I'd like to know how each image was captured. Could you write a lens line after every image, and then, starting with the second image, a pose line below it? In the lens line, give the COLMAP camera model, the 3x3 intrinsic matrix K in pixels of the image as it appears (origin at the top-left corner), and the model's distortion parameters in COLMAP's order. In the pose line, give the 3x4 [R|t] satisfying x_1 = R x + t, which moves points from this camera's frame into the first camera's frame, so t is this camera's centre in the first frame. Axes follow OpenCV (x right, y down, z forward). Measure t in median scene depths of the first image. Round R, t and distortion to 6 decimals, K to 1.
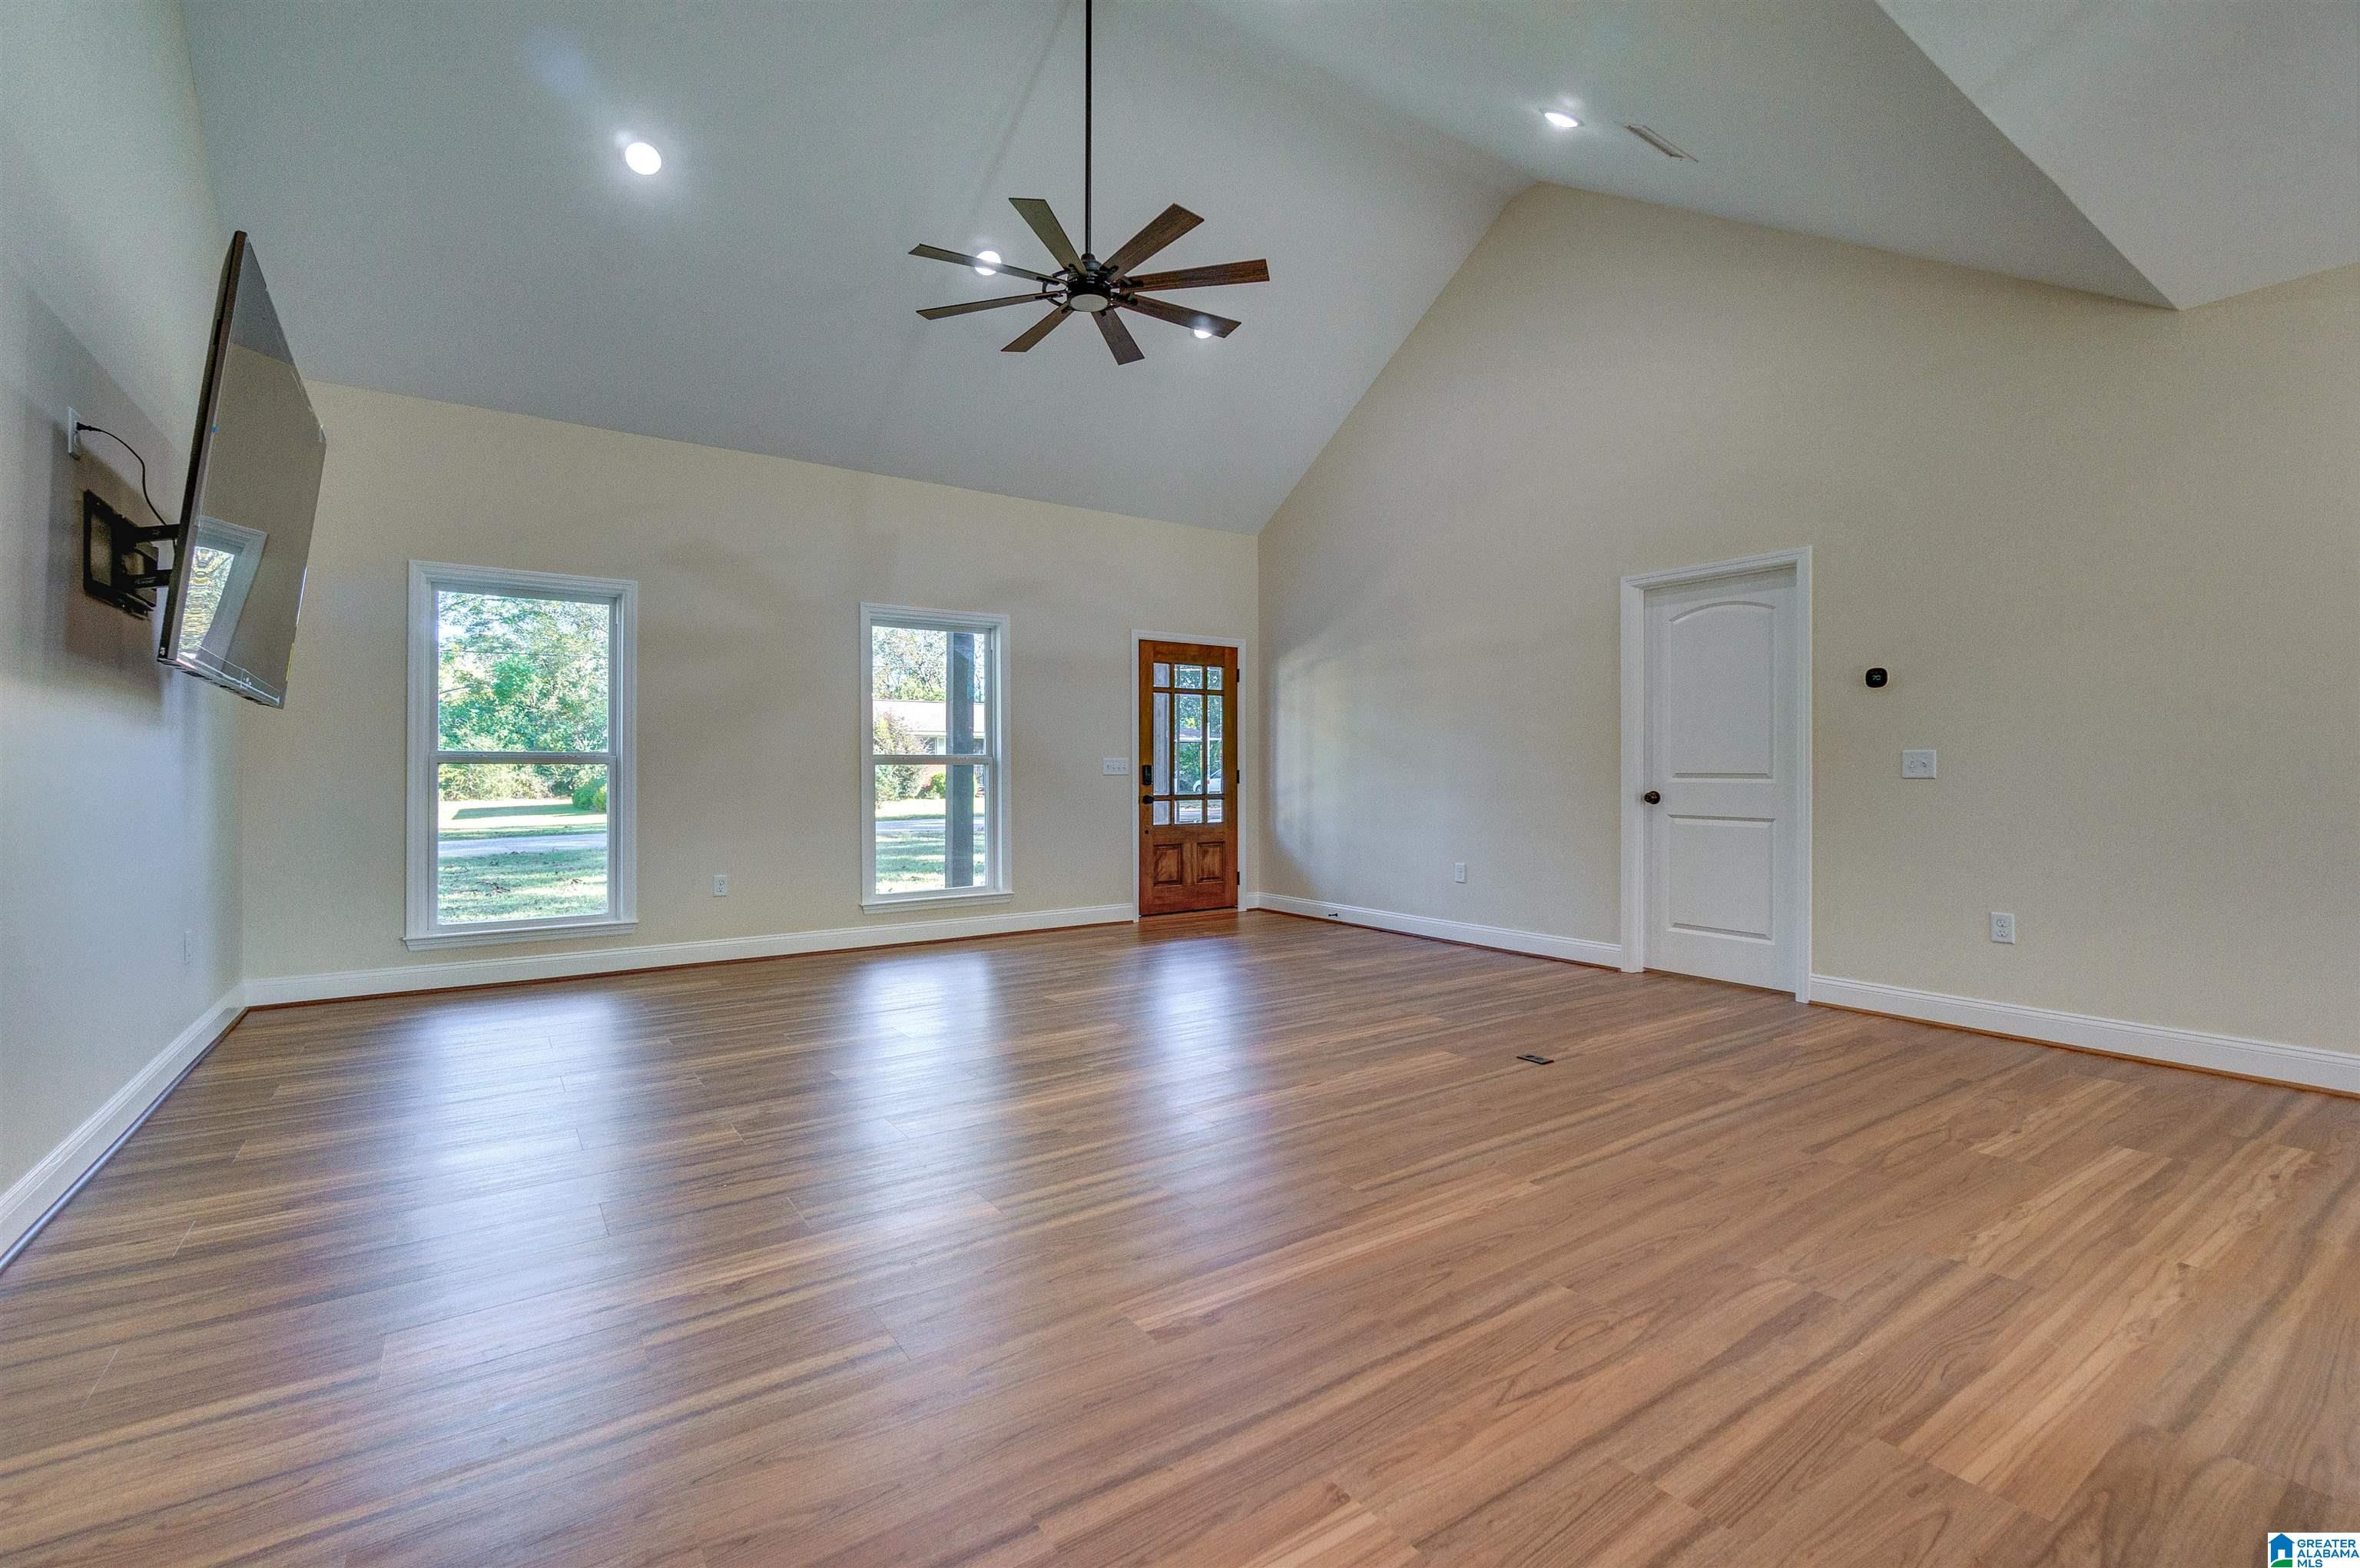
lens RADIAL K [[1024.0, 0, 1161.4], [0, 1024.0, 776.8], [0, 0, 1]] dist [-0.003951, -0.000183]
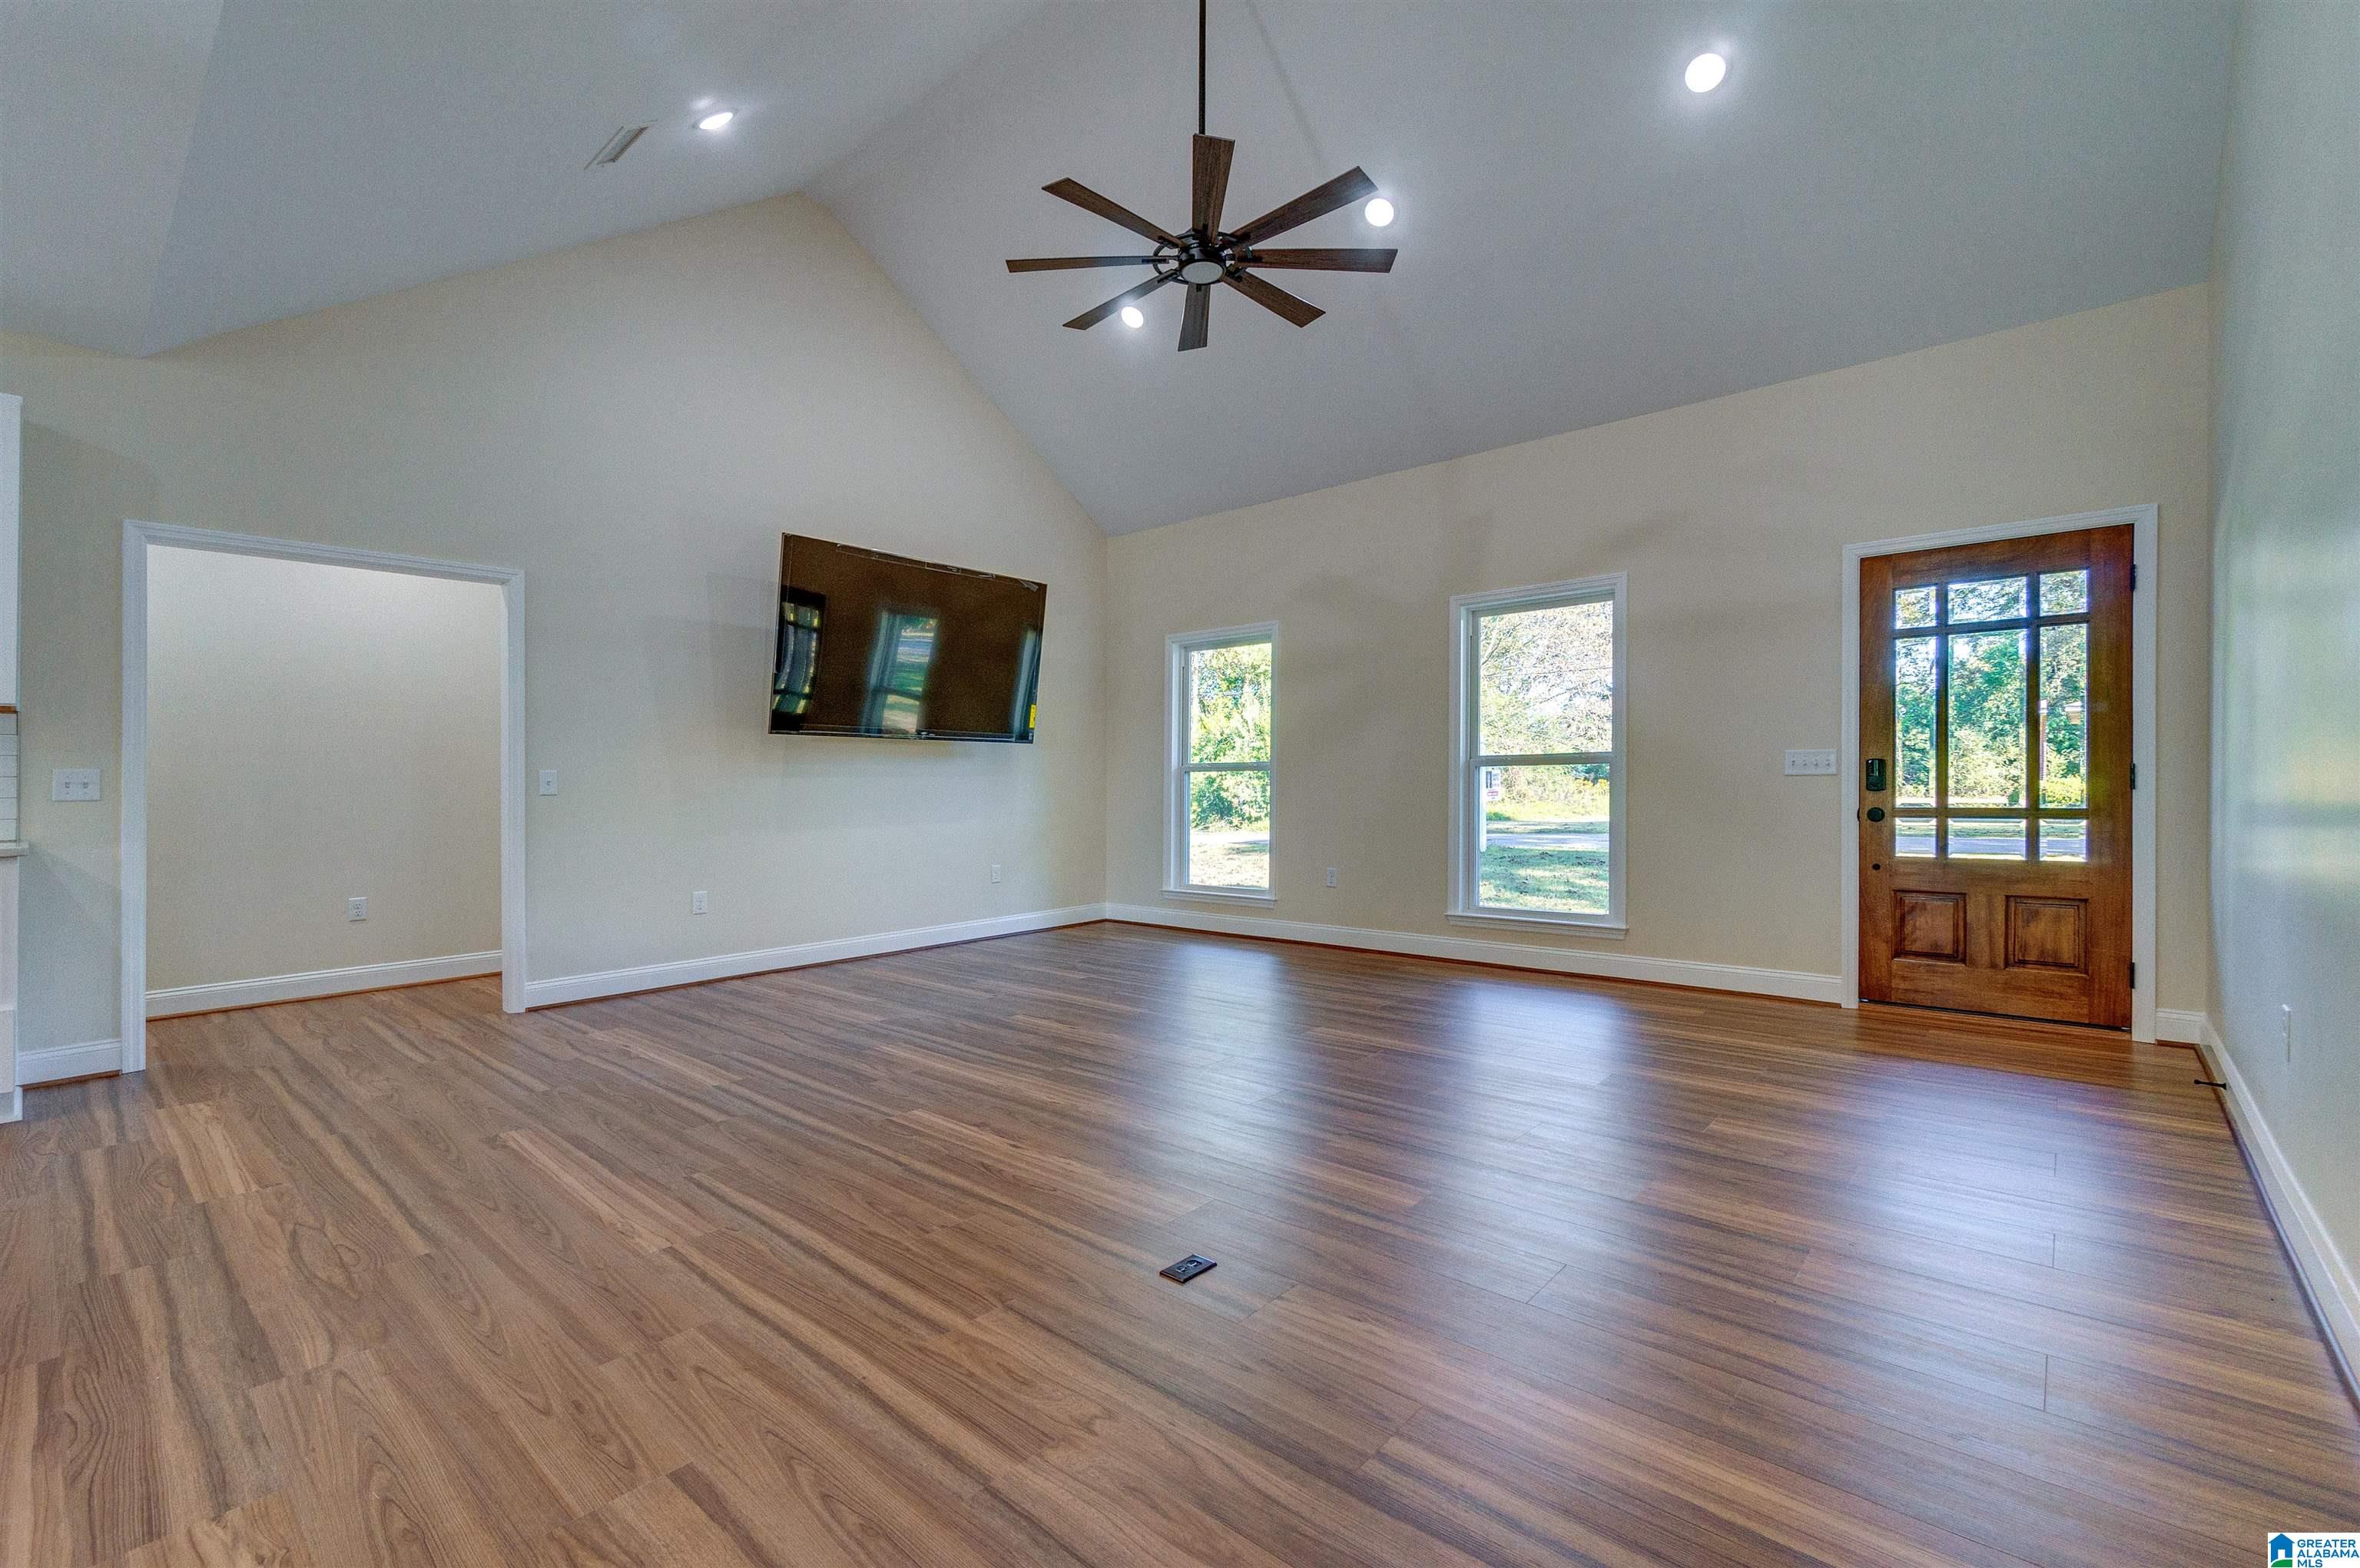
lens RADIAL K [[1018.8, 0, 1175.4], [0, 1018.8, 794.4], [0, 0, 1]] dist [-0.005837, 0.001397]
pose [[0.245231, 0.013231, -0.969374, 0.485659], [0.008224, 0.999842, 0.015728, -0.003268], [0.969430, -0.011829, 0.245084, 0.445893]]
